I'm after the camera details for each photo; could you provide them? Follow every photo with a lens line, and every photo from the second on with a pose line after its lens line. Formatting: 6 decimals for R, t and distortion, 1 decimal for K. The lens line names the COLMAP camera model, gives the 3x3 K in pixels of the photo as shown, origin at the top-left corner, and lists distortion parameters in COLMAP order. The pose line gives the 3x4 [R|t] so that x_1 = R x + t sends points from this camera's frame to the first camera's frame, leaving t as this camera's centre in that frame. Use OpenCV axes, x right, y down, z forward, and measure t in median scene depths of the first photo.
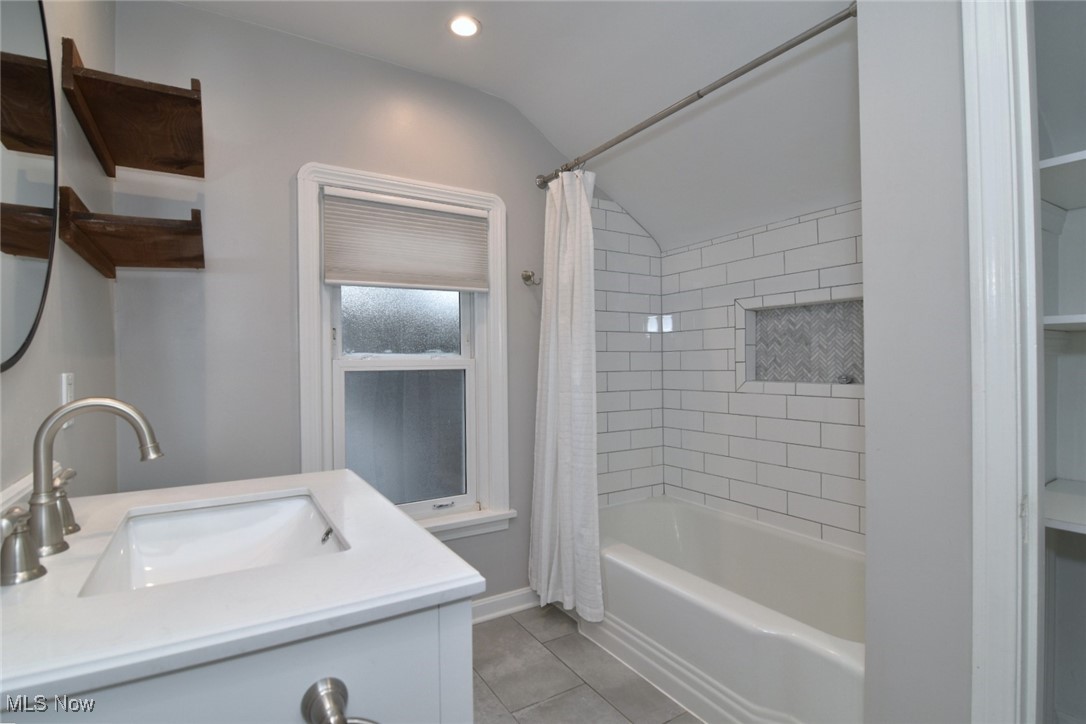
lens RADIAL K [[534.4, 0, 546.3], [0, 534.4, 361.5], [0, 0, 1]] dist [0.003489, -0.013016]
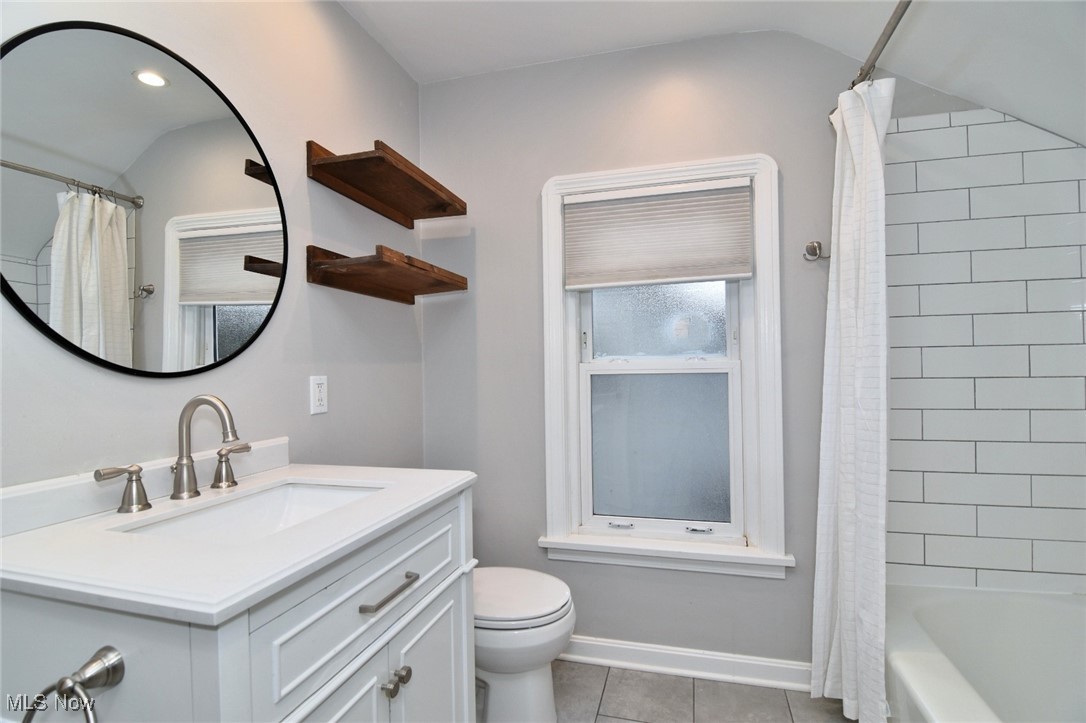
lens RADIAL K [[527.0, 0, 542.0], [0, 527.0, 362.9], [0, 0, 1]] dist [-0.001138, -0.013162]
pose [[0.673603, -0.008355, -0.739046, 0.280826], [0.009293, 0.999953, -0.002834, -0.001740], [0.739035, -0.004959, 0.673649, 0.248706]]
